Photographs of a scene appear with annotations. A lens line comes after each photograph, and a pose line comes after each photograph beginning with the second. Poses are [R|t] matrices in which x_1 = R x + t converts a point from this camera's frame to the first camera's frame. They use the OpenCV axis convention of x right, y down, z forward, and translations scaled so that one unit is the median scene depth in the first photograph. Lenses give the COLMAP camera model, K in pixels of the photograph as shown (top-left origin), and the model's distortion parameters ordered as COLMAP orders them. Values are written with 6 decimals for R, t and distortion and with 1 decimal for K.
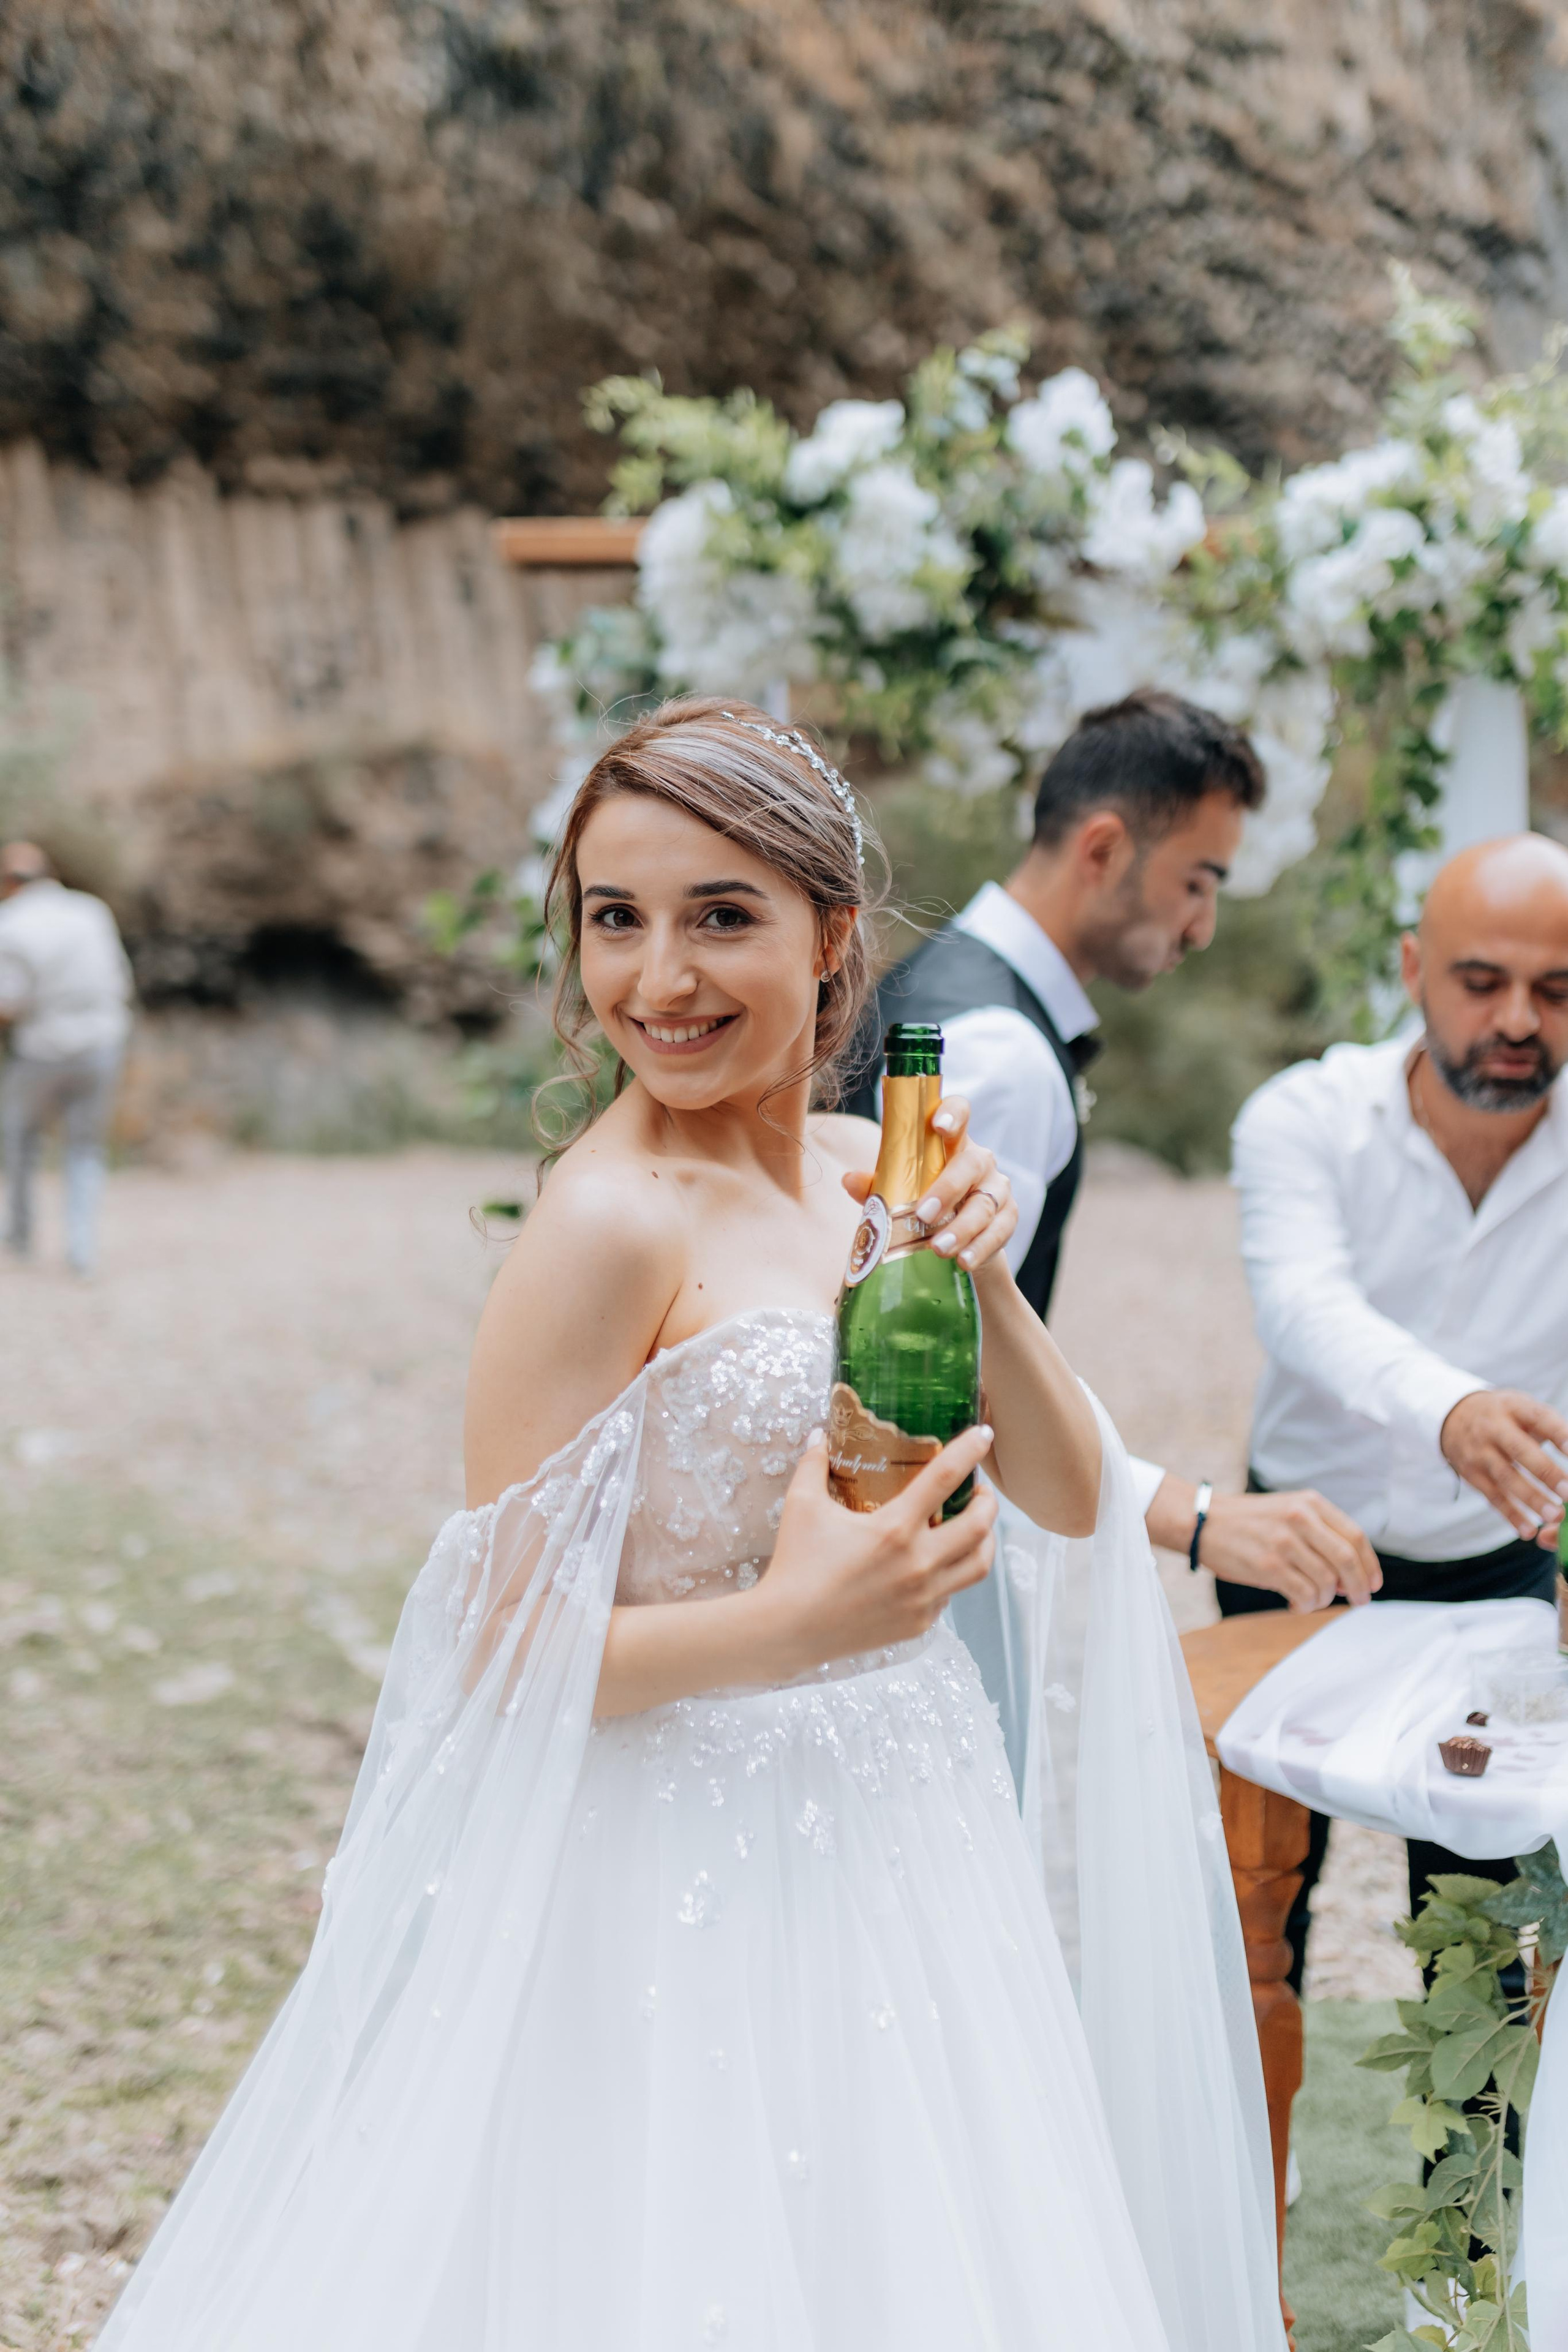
lens RADIAL K [[2252.8, 0, 784.0], [0, 2252.8, 1176.0], [0, 0, 1]] dist [-0.002361, 0.001972]
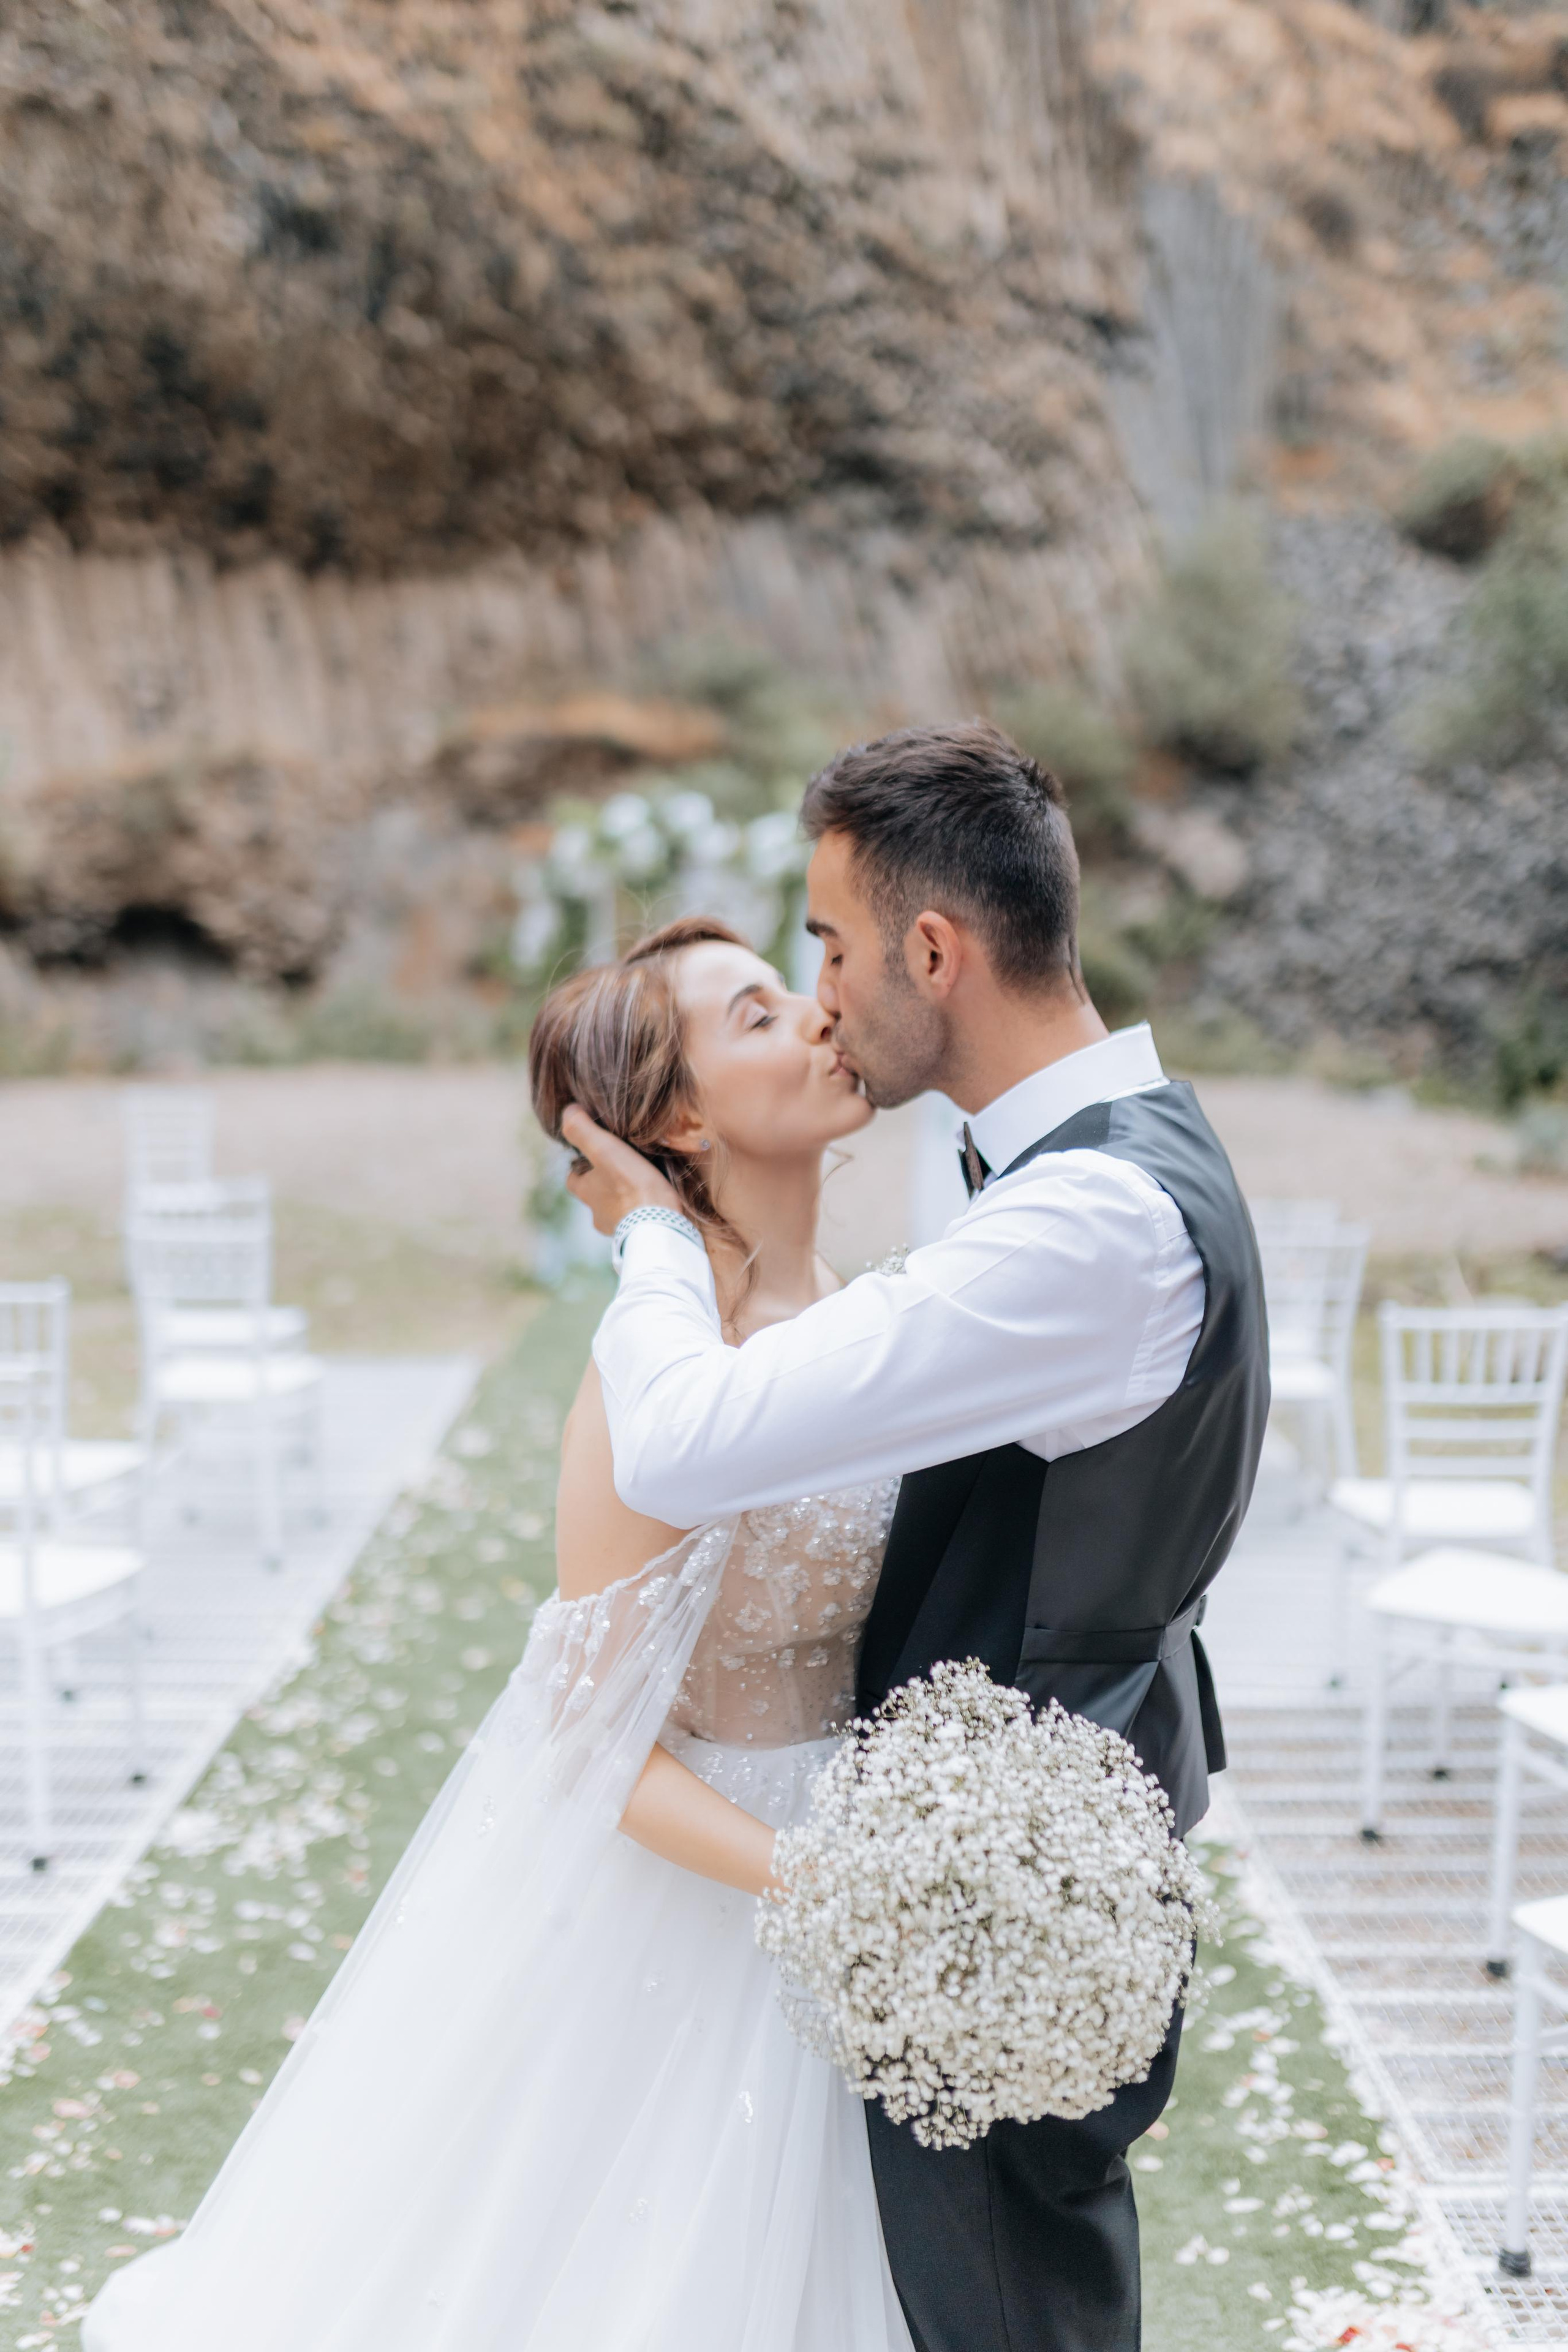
lens RADIAL K [[2302.1, 0, 814.8], [0, 2302.1, 1180.7], [0, 0, 1]] dist [0.008317, 0.011197]
pose [[0.991203, -0.018471, 0.131052, -0.019690], [0.014761, 0.999464, 0.029227, 0.012332], [-0.131522, -0.027036, 0.990945, -0.326232]]
